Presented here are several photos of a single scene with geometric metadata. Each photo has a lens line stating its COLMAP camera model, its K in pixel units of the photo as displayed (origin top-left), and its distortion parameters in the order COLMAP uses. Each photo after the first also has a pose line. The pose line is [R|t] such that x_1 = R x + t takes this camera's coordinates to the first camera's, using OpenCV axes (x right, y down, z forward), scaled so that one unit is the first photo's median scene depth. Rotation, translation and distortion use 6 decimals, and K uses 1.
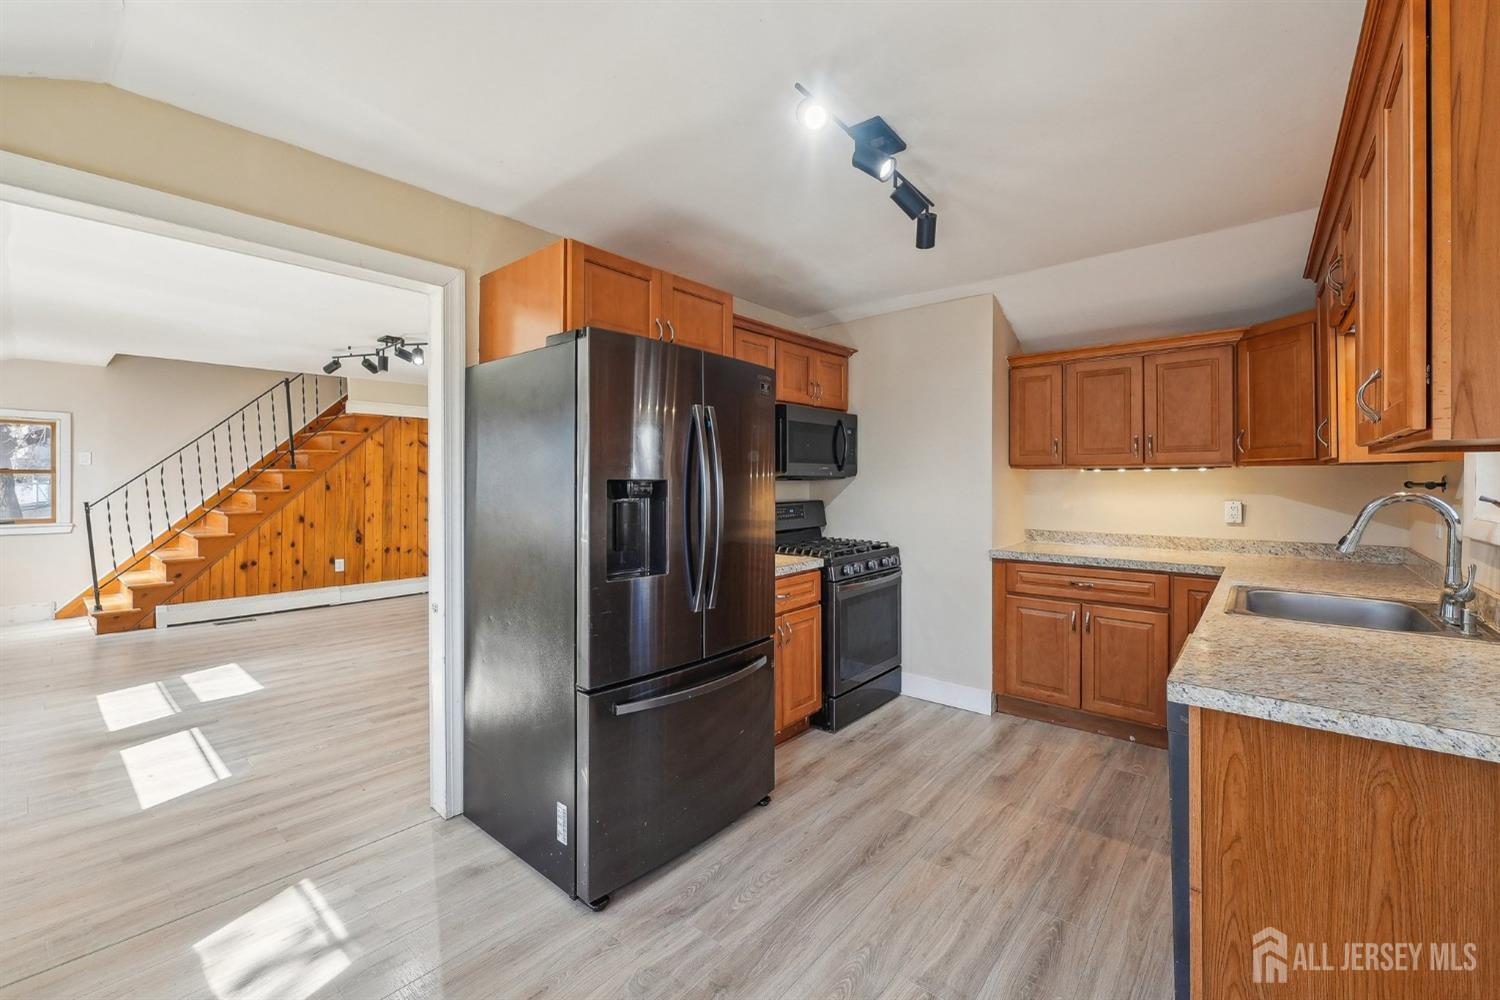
lens RADIAL K [[615.3, 0, 747.3], [0, 615.3, 481.7], [0, 0, 1]] dist [-0.000279, 0.000033]
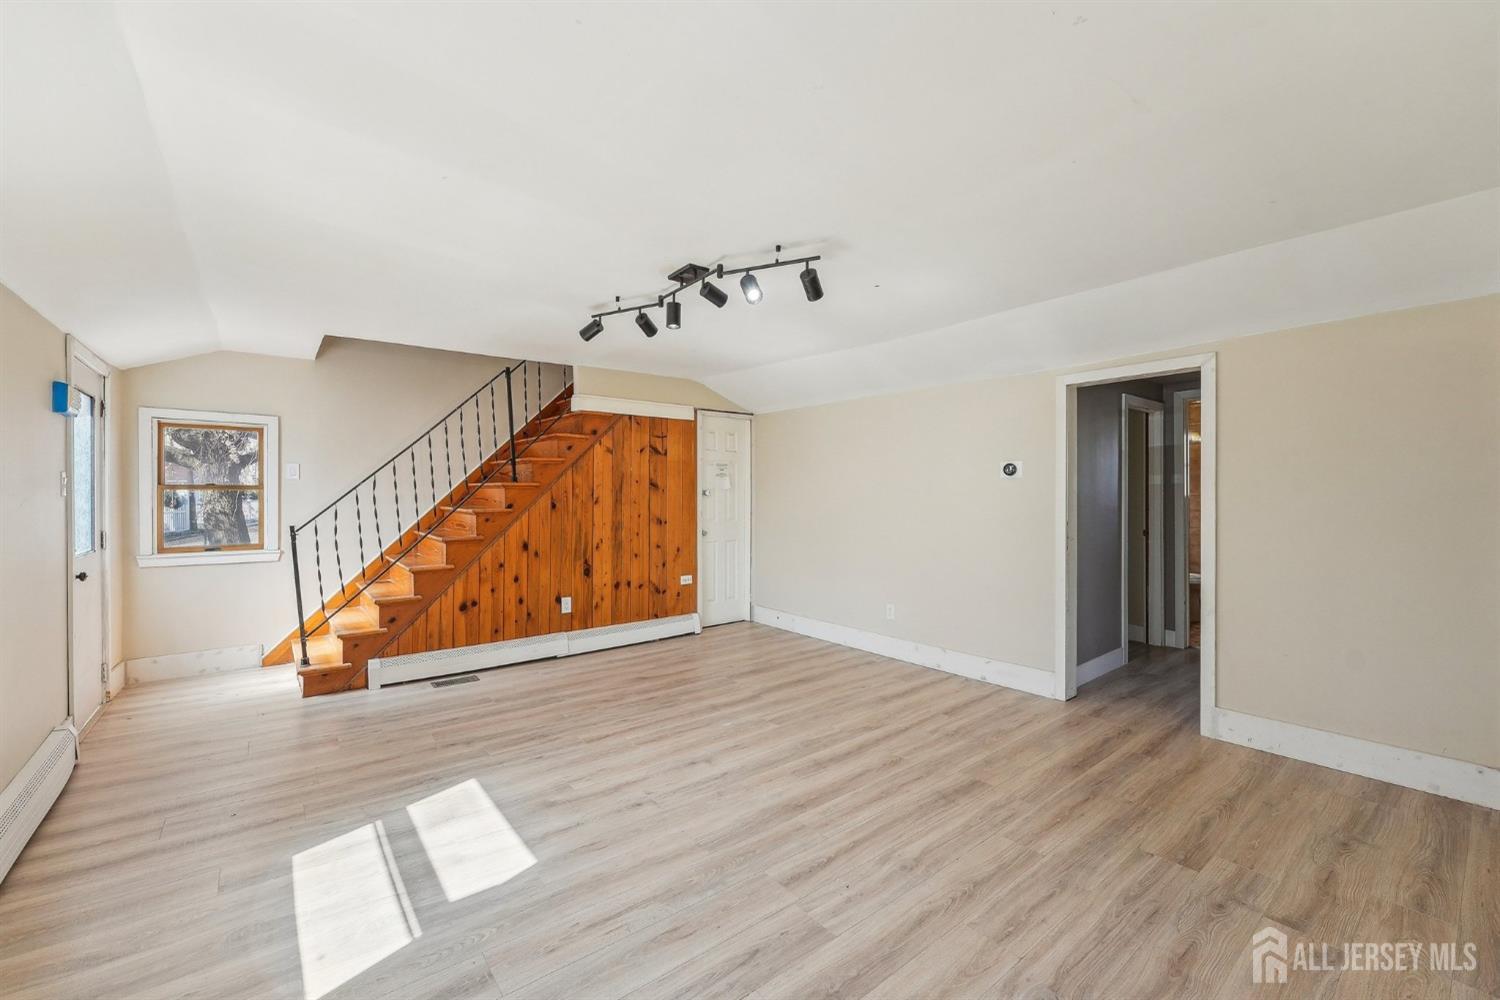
lens RADIAL K [[608.6, 0, 741.7], [0, 608.6, 494.2], [0, 0, 1]] dist [0.000408, -0.000017]
pose [[0.979779, -0.004439, -0.200033, -0.316329], [0.003726, 0.999985, -0.003944, -0.001502], [0.200048, 0.003119, 0.979781, 0.312682]]
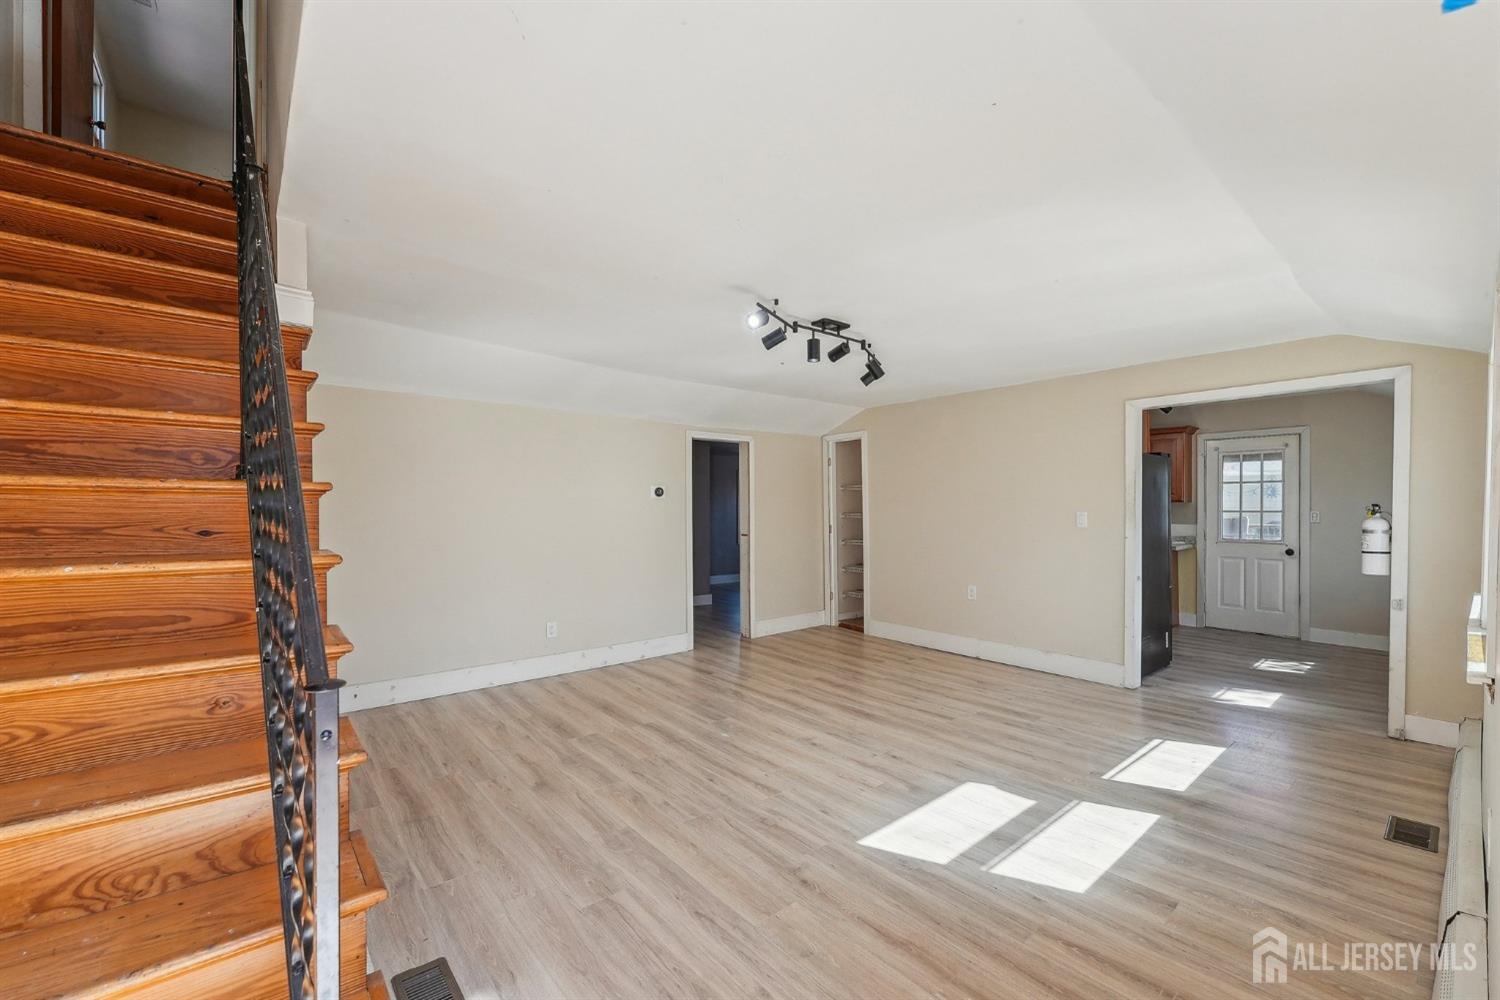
lens RADIAL K [[610.8, 0, 753.7], [0, 610.8, 509.2], [0, 0, 1]] dist [-0.014771, -0.000061]
pose [[0.163886, -0.004547, 0.986469, -1.048014], [0.002510, 0.999988, 0.004193, -0.008415], [-0.986476, 0.001789, 0.163895, 0.763843]]
